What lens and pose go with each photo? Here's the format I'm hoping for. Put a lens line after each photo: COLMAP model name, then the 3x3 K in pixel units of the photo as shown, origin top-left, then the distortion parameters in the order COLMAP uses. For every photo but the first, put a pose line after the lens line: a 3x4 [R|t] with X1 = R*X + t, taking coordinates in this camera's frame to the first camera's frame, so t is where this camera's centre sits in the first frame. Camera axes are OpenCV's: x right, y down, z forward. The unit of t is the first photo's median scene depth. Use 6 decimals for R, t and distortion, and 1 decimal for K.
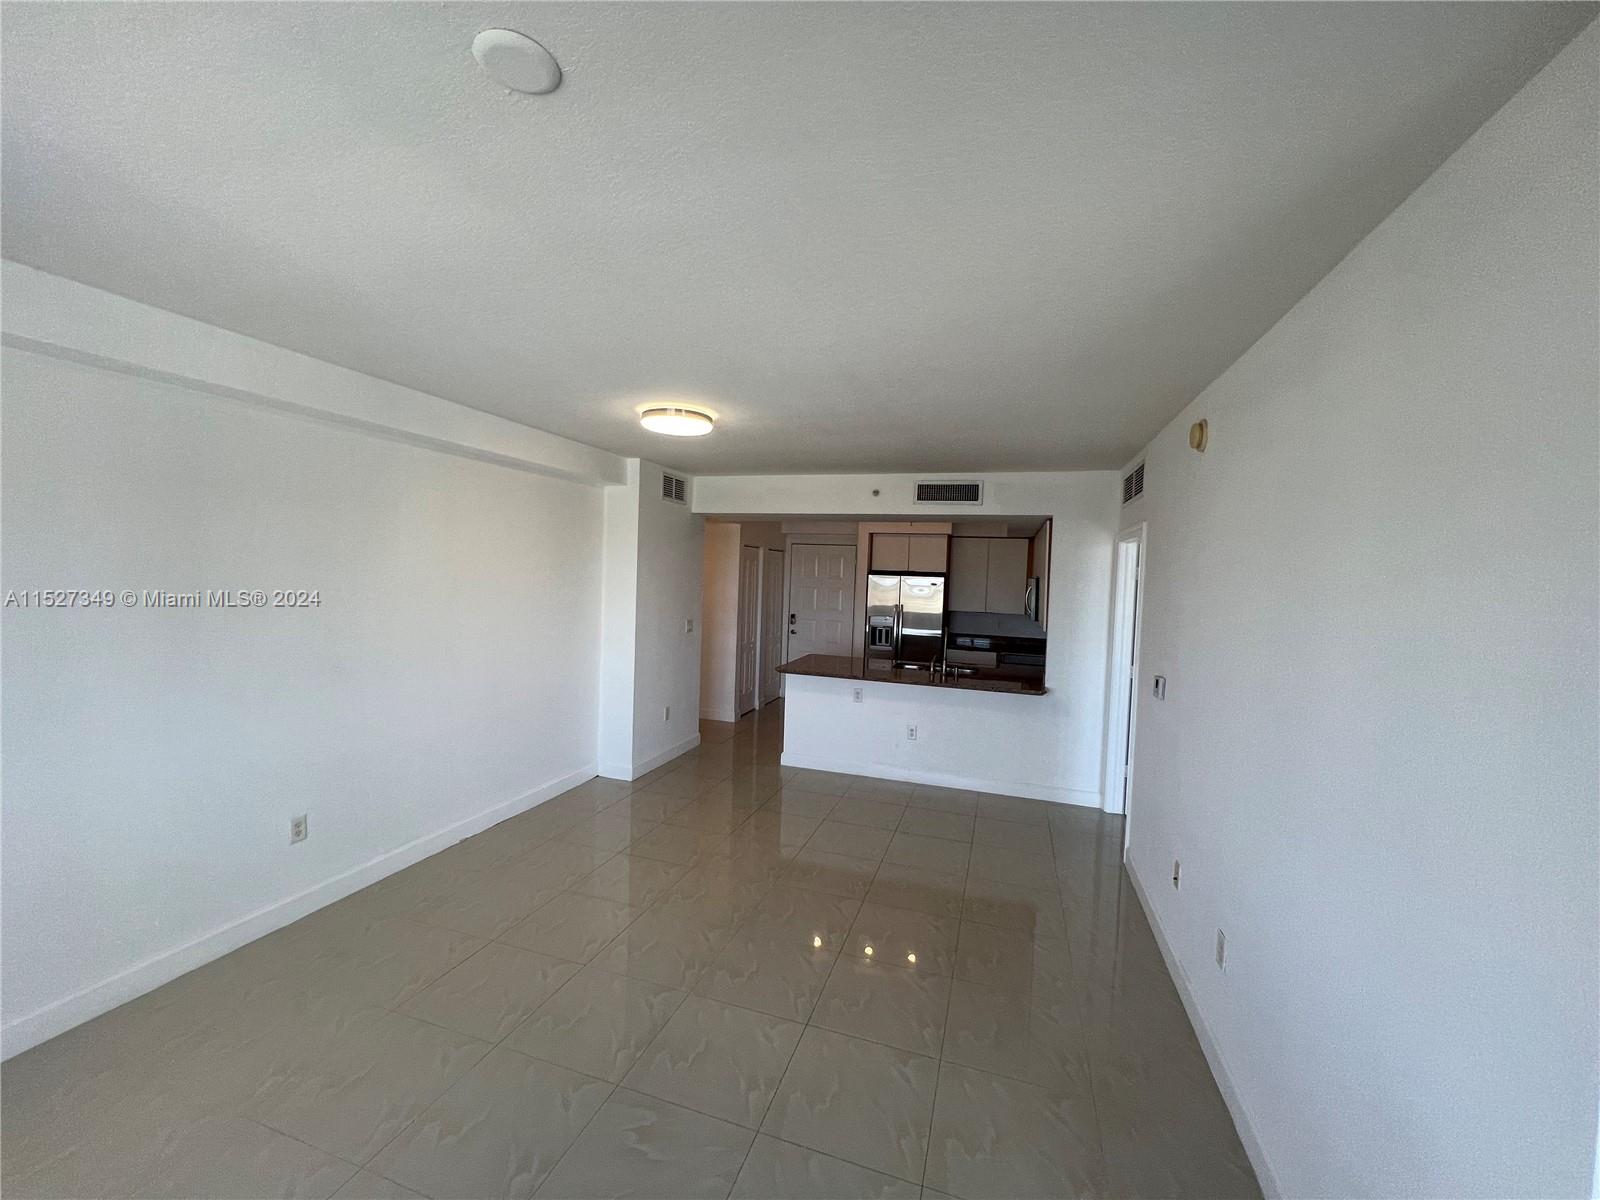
lens RADIAL K [[638.2, 0, 796.7], [0, 638.2, 596.8], [0, 0, 1]] dist [-0.002455, 0.000104]
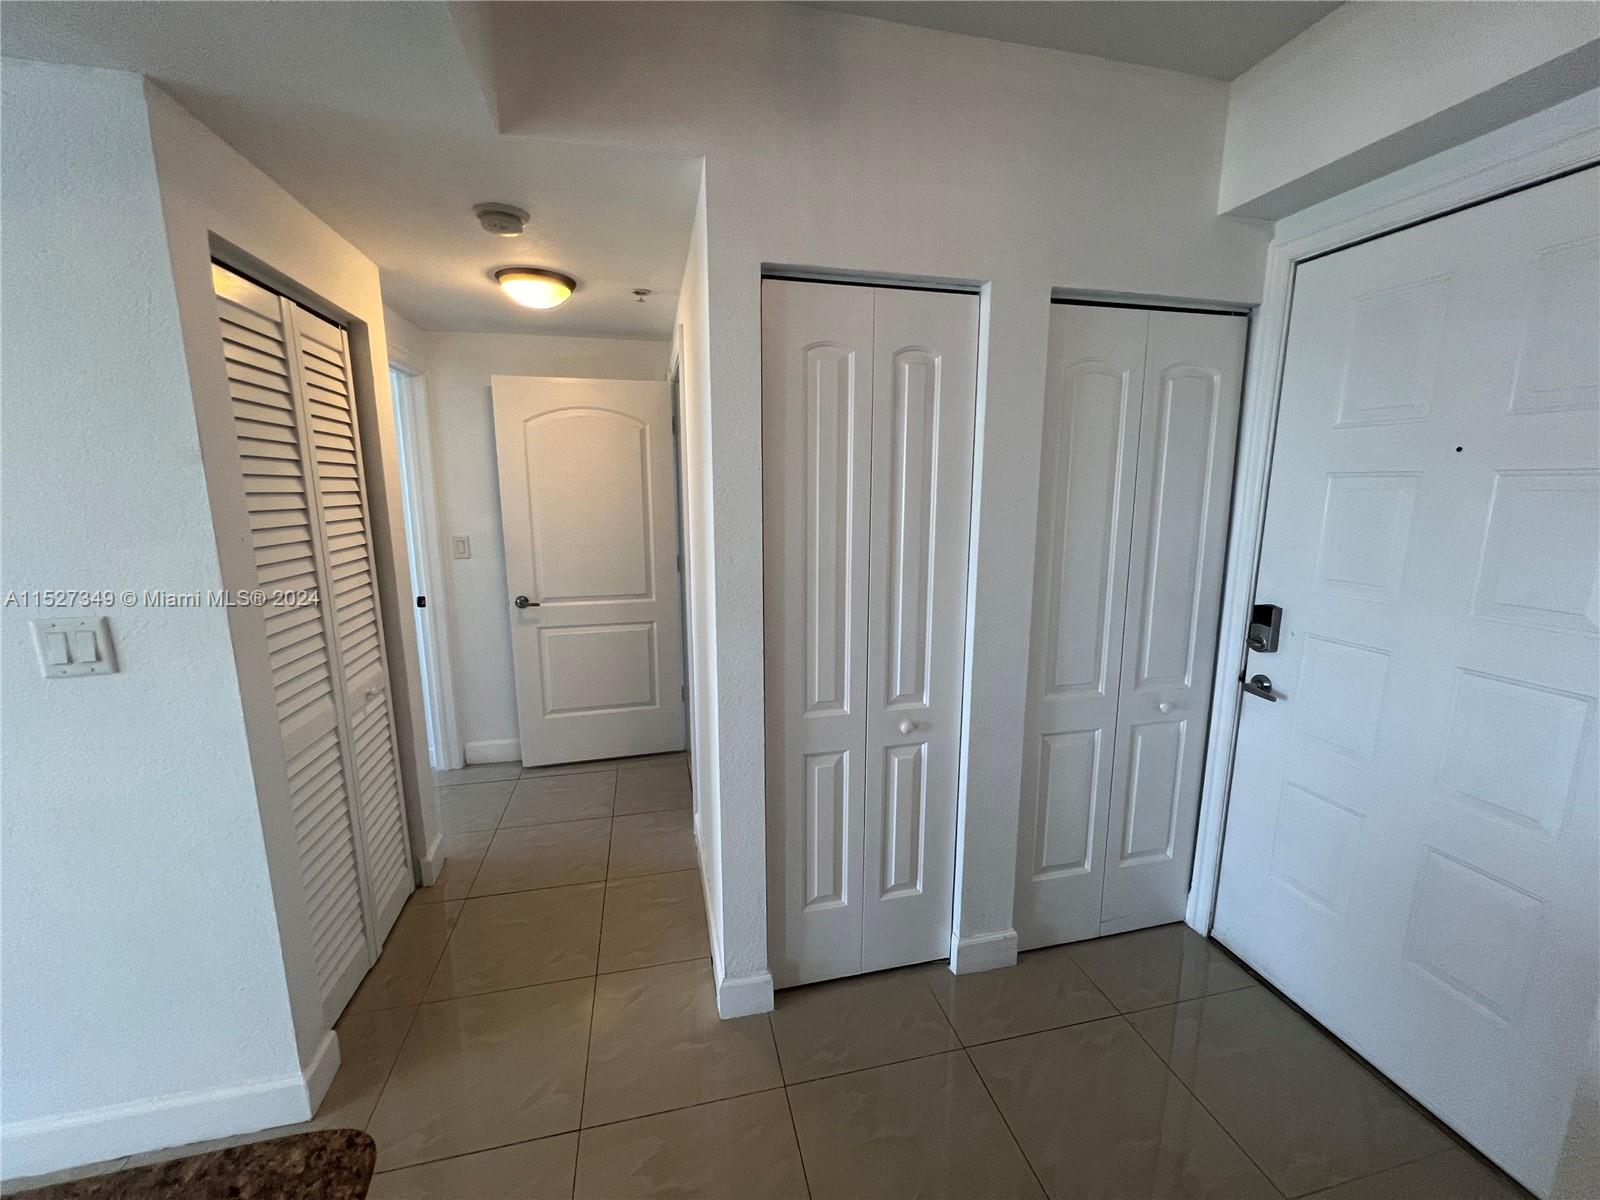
lens RADIAL K [[638.2, 0, 796.7], [0, 638.2, 596.8], [0, 0, 1]] dist [-0.002455, 0.000104]
pose [[0.526800, 0.113012, -0.842443, 0.103031], [-0.013740, 0.992125, 0.124499, -0.000541], [0.849878, -0.054011, 0.524204, 0.845720]]
